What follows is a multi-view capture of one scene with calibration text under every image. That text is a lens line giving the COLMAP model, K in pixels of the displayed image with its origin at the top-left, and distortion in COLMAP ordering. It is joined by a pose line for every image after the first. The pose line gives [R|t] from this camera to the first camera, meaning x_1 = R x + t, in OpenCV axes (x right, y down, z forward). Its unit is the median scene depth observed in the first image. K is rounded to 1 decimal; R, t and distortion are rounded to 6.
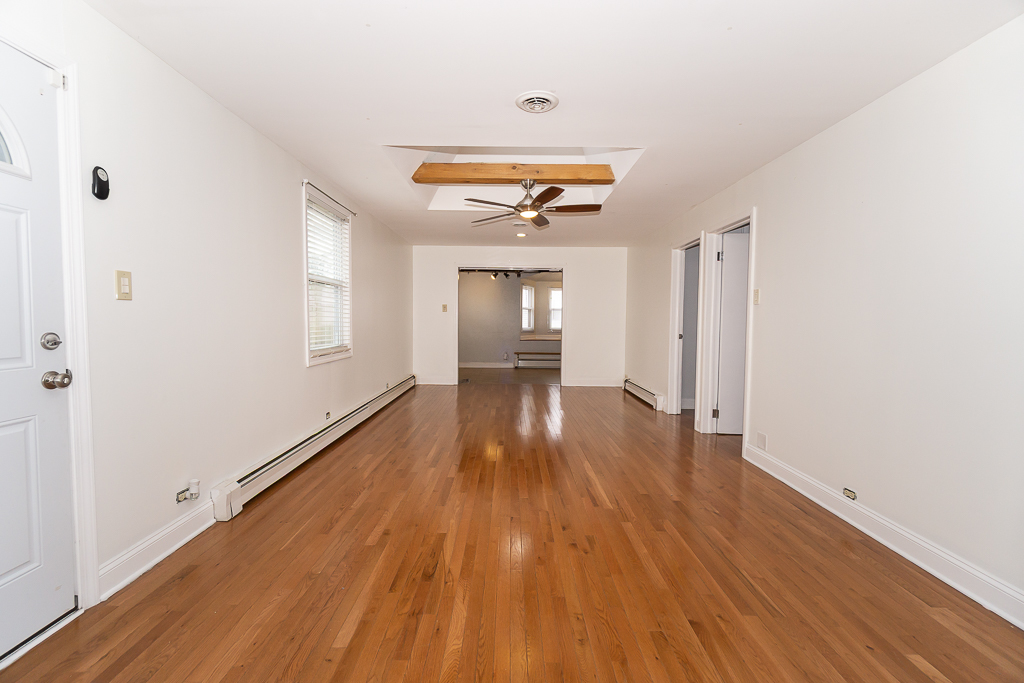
lens RADIAL K [[445.4, 0, 509.6], [0, 445.4, 341.1], [0, 0, 1]] dist [-0.010284, -0.000222]
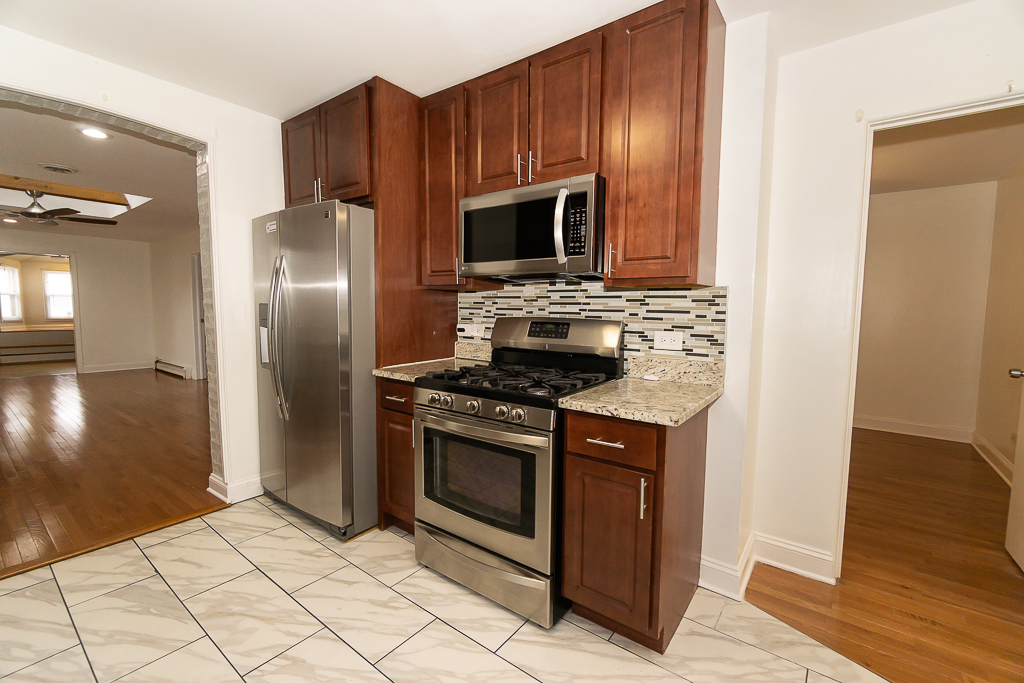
lens RADIAL K [[445.4, 0, 506.0], [0, 445.4, 344.1], [0, 0, 1]] dist [-0.010284, -0.000222]
pose [[0.615002, -0.066086, 0.785751, -0.090601], [0.035627, 0.997793, 0.056035, 0.011663], [-0.787720, -0.006468, 0.615999, -0.469464]]
